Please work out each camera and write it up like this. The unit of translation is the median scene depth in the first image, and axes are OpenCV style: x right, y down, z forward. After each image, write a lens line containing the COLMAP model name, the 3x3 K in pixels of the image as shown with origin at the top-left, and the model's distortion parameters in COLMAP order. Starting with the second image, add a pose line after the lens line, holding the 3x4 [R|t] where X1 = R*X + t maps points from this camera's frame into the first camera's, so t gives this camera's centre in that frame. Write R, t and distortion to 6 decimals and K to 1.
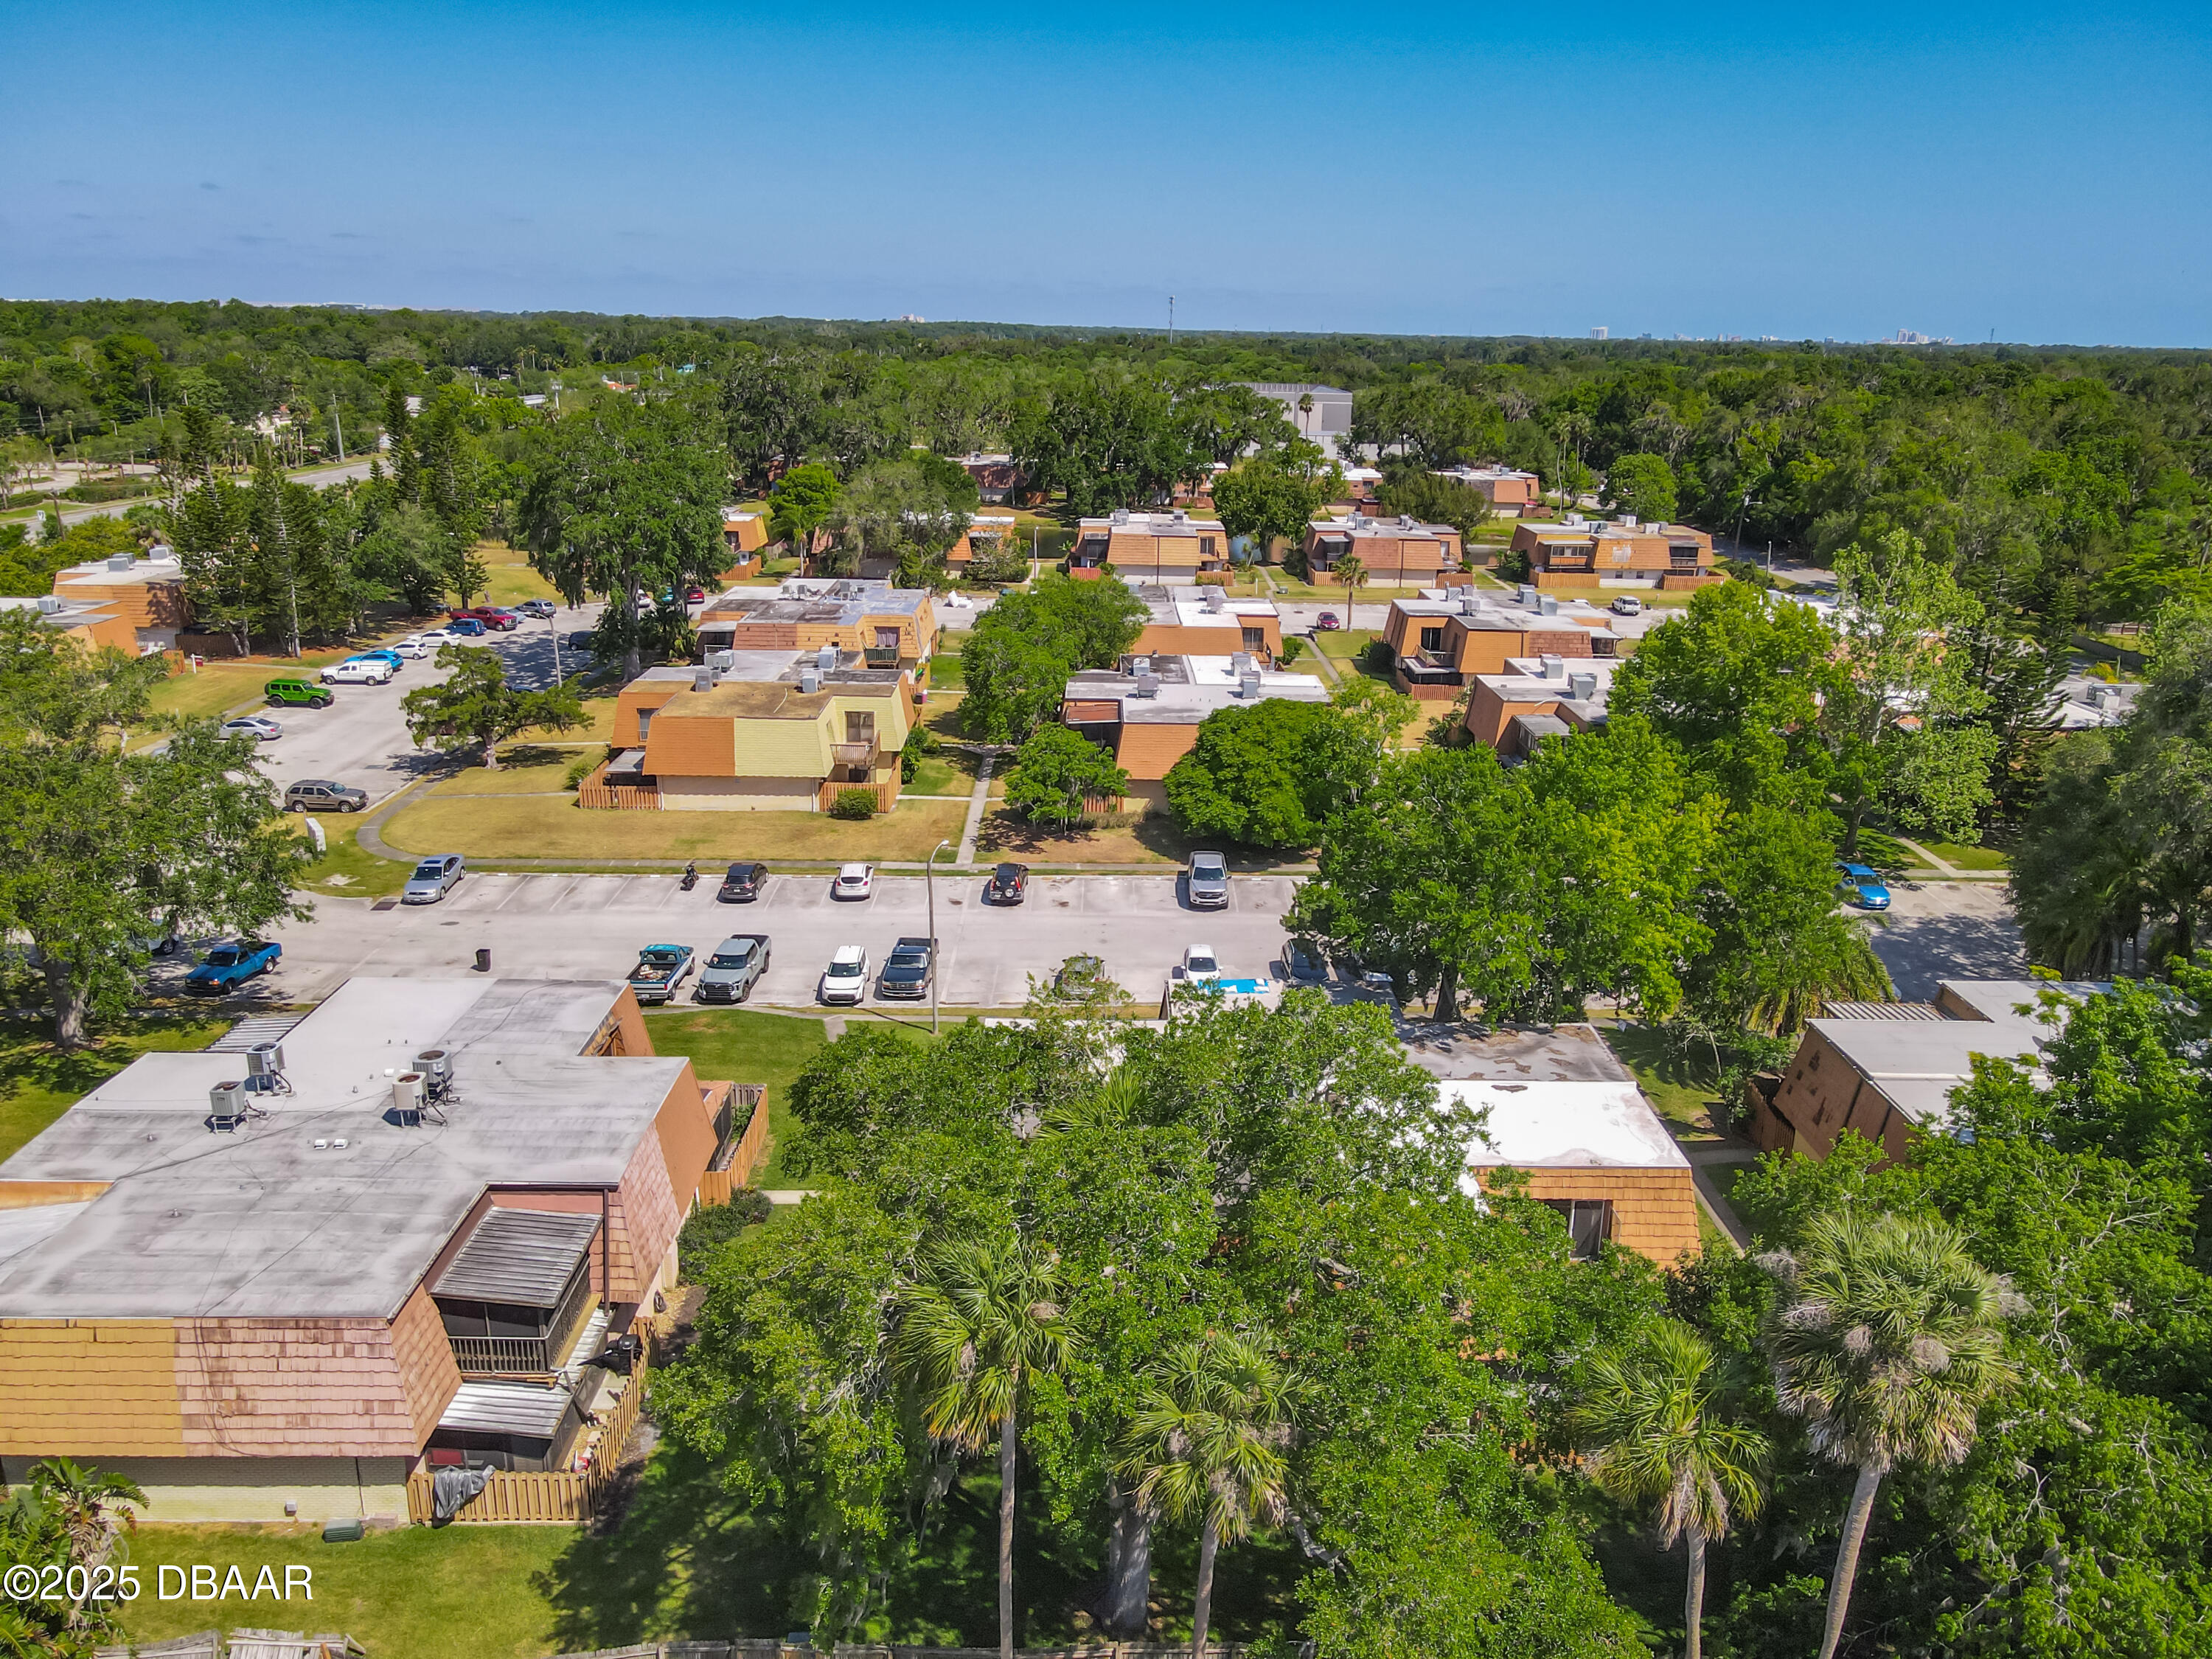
lens RADIAL K [[1614.0, 0, 1106.4], [0, 1614.0, 831.1], [0, 0, 1]] dist [0.031070, -0.004233]
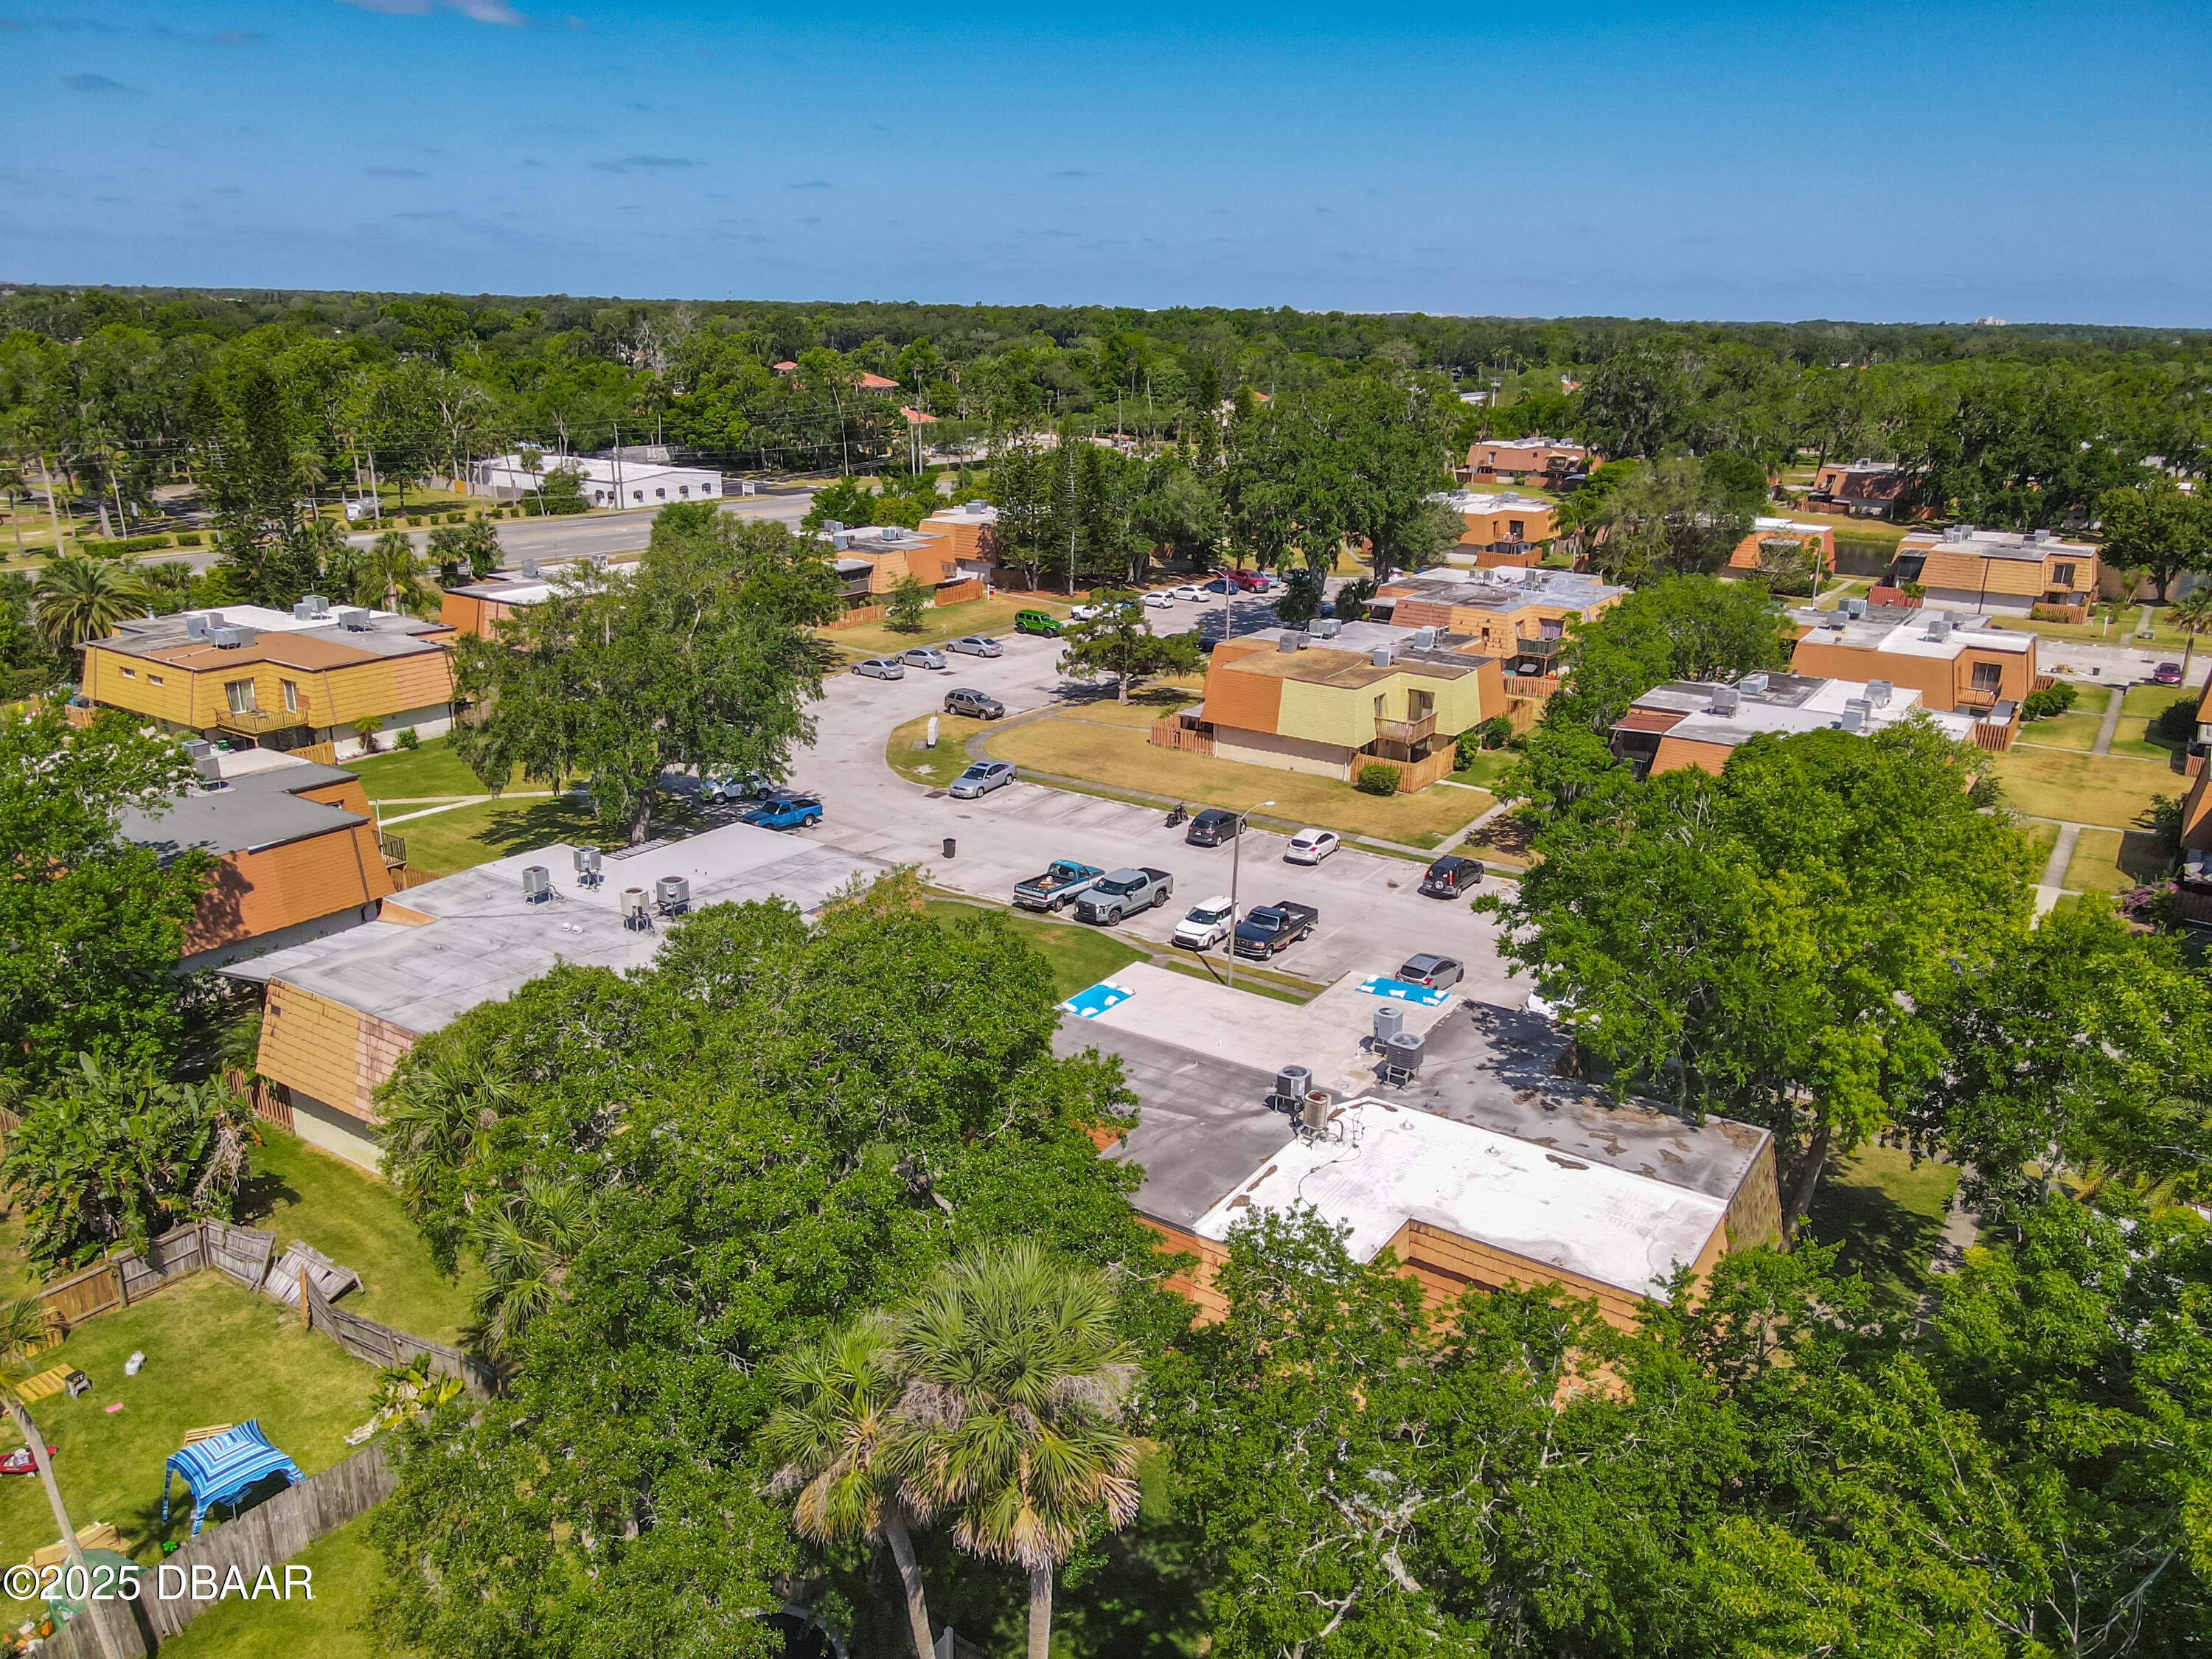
lens RADIAL K [[1570.3, 0, 1106.3], [0, 1570.3, 872.7], [0, 0, 1]] dist [-0.000704, 0.069305]
pose [[0.838637, 0.186354, -0.511821, 0.158508], [-0.170557, 0.982242, 0.078171, -0.005180], [0.517299, 0.021738, 0.855529, 0.060246]]
